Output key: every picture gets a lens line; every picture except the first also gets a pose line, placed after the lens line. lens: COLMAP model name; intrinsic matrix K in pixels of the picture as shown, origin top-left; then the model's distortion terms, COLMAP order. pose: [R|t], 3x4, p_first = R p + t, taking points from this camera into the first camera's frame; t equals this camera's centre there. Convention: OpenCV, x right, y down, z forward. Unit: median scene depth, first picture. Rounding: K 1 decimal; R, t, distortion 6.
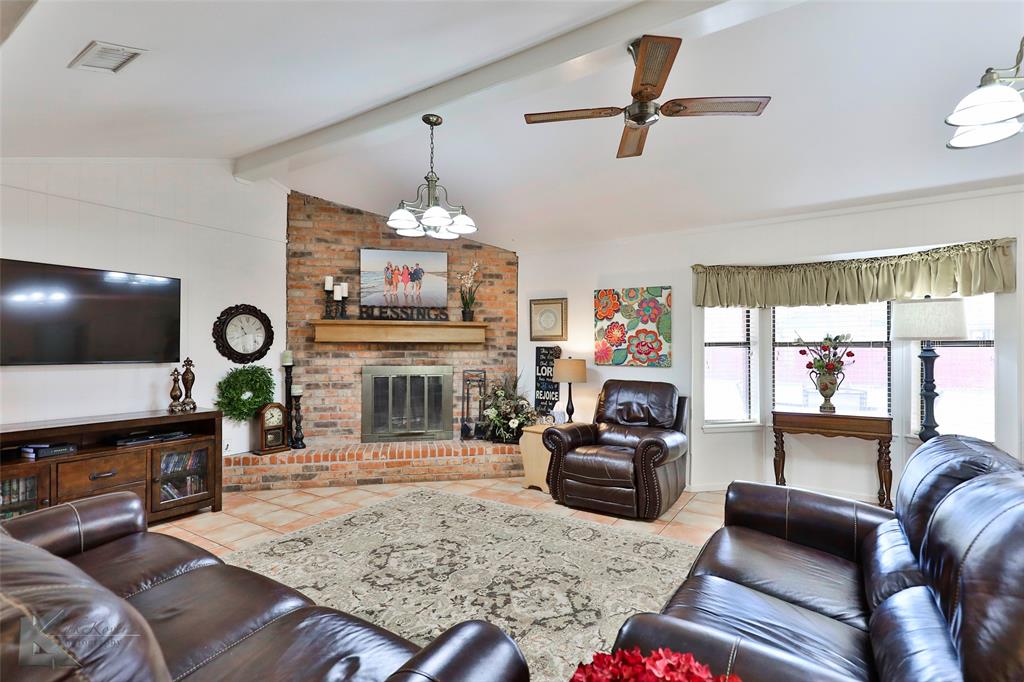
lens RADIAL K [[487.0, 0, 511.1], [0, 487.0, 344.0], [0, 0, 1]] dist [0.018490, -0.004586]
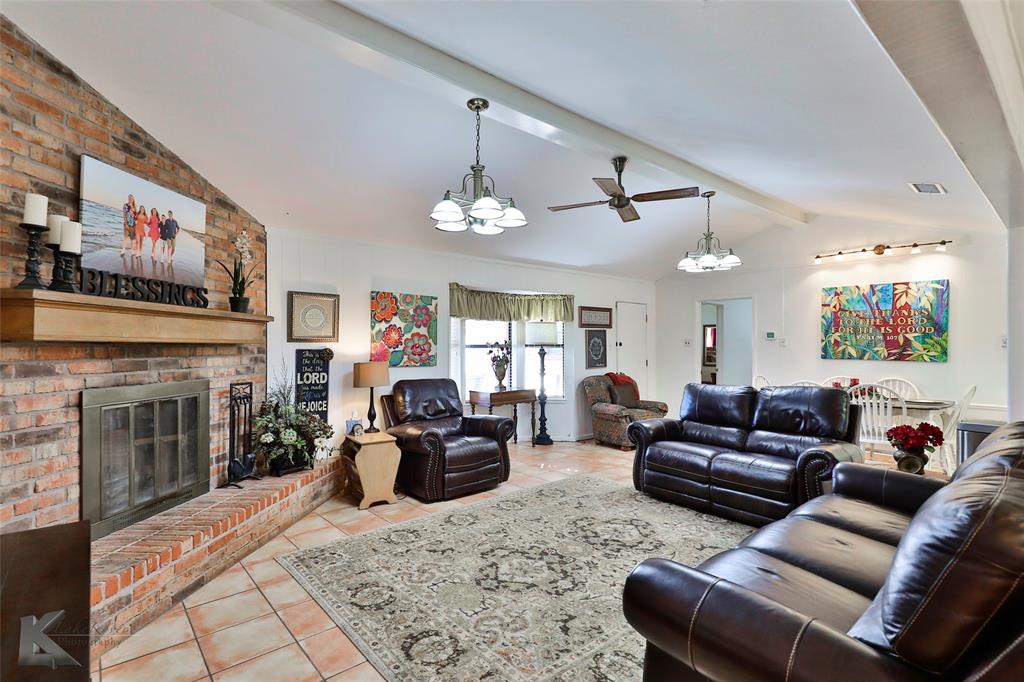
lens RADIAL K [[487.0, 0, 512.8], [0, 487.0, 342.4], [0, 0, 1]] dist [0.018490, -0.004586]
pose [[0.276884, 0.007111, 0.960877, -0.748868], [-0.003300, 0.999974, -0.006450, -0.001870], [-0.960898, -0.001385, 0.276901, 0.494369]]
